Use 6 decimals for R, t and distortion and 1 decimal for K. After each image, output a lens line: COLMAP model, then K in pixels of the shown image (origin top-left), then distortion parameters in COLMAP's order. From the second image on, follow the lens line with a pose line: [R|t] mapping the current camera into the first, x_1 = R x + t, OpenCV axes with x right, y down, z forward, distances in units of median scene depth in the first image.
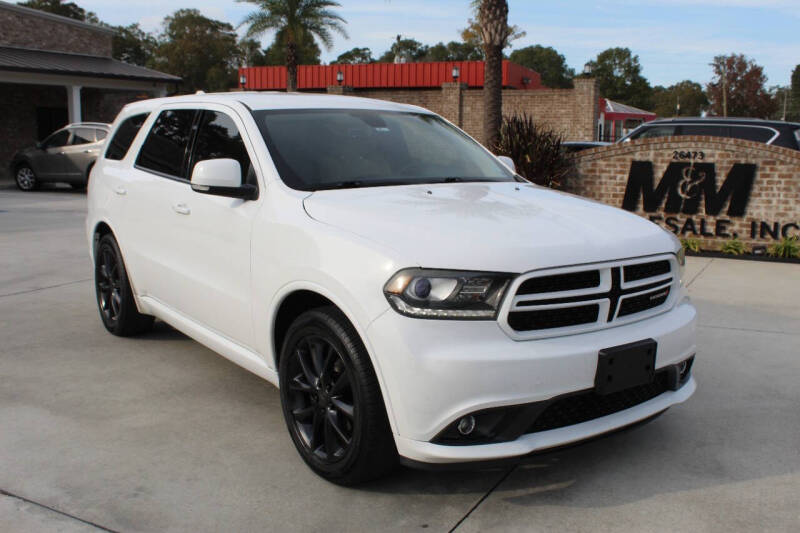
lens RADIAL K [[801.2, 0, 404.6], [0, 801.2, 262.7], [0, 0, 1]] dist [-0.072493, 0.000000]
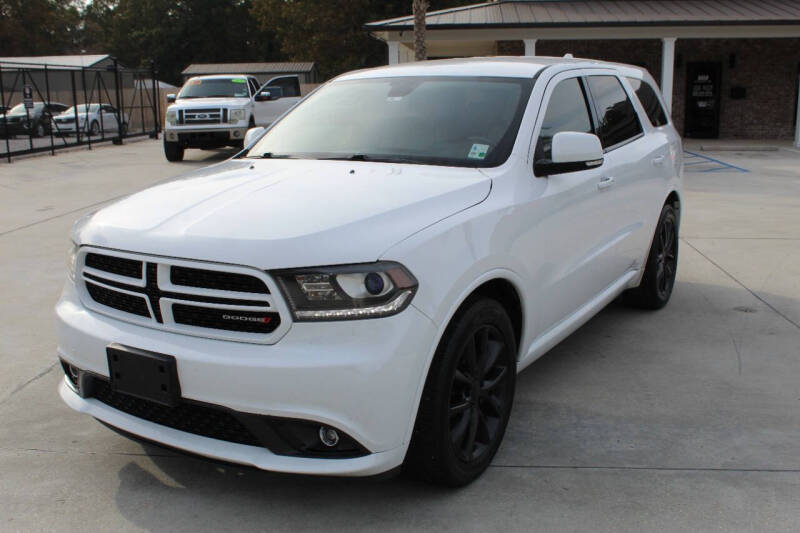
lens RADIAL K [[801.2, 0, 400.2], [0, 801.2, 266.4], [0, 0, 1]] dist [-0.072493, 0.000000]
pose [[0.386062, 0.181942, -0.904352, 0.371409], [-0.128482, 0.981407, 0.142596, -0.048191], [0.913481, 0.061142, 0.402260, 0.283678]]
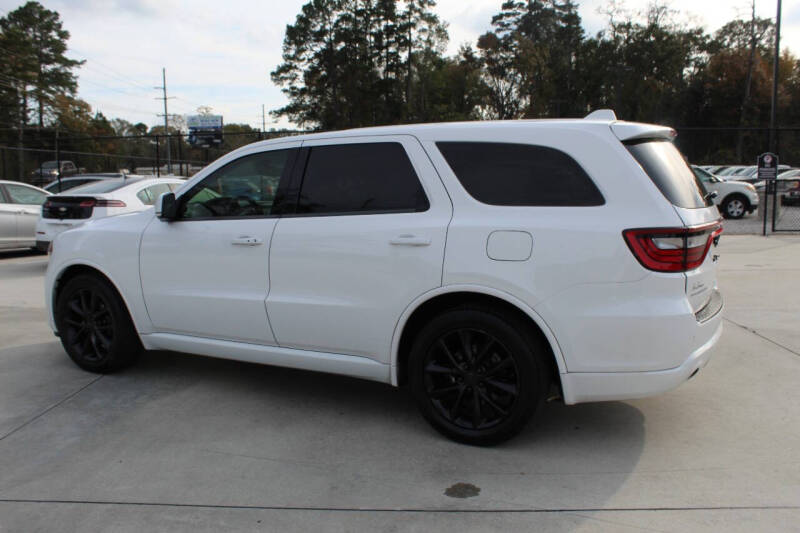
lens RADIAL K [[727.9, 0, 402.6], [0, 727.9, 265.0], [0, 0, 1]] dist [-0.131712, 0.119224]
pose [[-0.899276, 0.052908, -0.434169, 0.127980], [-0.069257, 0.962908, 0.260791, -0.152553], [0.431863, 0.264592, -0.862256, 0.974928]]
